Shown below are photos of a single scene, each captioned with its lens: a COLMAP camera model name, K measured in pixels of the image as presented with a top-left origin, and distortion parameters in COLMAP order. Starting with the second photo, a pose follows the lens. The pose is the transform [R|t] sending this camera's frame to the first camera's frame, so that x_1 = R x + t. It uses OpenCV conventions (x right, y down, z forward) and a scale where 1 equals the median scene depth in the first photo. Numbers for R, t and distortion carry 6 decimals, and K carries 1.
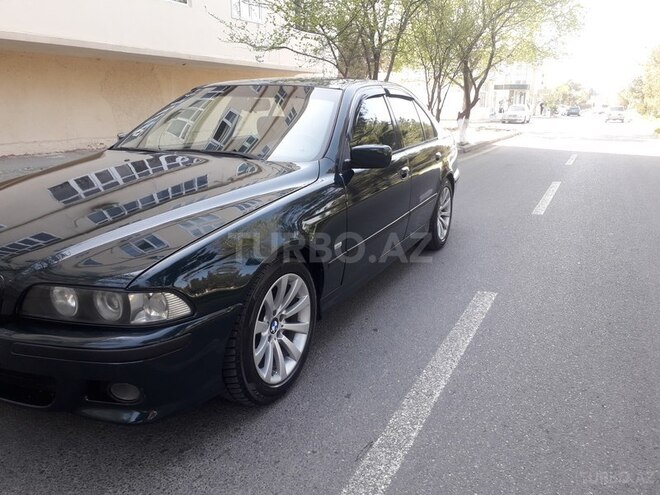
lens RADIAL K [[519.7, 0, 330.0], [0, 519.7, 247.5], [0, 0, 1]] dist [-0.007443, -0.011998]
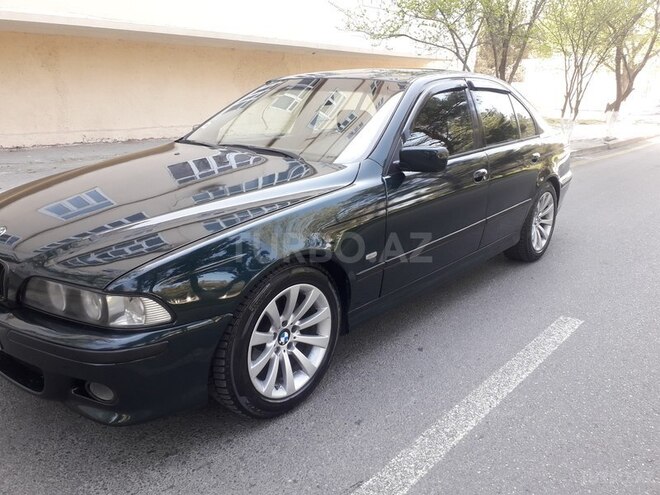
lens RADIAL K [[519.7, 0, 330.0], [0, 519.7, 247.5], [0, 0, 1]] dist [-0.007443, -0.011998]
pose [[0.965597, 0.079342, -0.247642, 0.173464], [-0.073765, 0.996771, 0.031732, -0.042847], [0.249360, -0.012373, 0.968332, 0.096423]]
